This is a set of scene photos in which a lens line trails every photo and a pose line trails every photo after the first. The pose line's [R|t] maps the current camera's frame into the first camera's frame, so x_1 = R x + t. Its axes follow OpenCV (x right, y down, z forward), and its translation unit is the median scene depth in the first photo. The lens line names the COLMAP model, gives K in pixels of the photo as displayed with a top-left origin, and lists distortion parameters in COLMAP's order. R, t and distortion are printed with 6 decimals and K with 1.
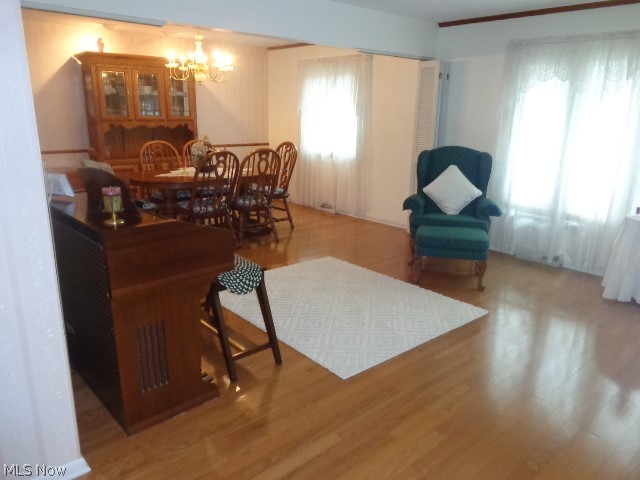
lens RADIAL K [[485.2, 0, 320.0], [0, 485.2, 240.0], [0, 0, 1]] dist [-0.005248, 0.007042]
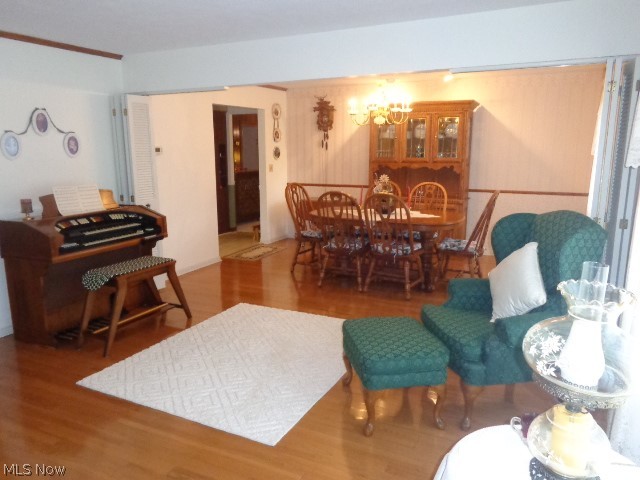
lens RADIAL K [[485.2, 0, 320.0], [0, 485.2, 240.0], [0, 0, 1]] dist [-0.005248, 0.007042]
pose [[0.386711, 0.154275, -0.909205, 0.565559], [-0.230092, 0.970869, 0.066874, -0.112030], [0.893035, 0.183340, 0.410943, 0.441592]]
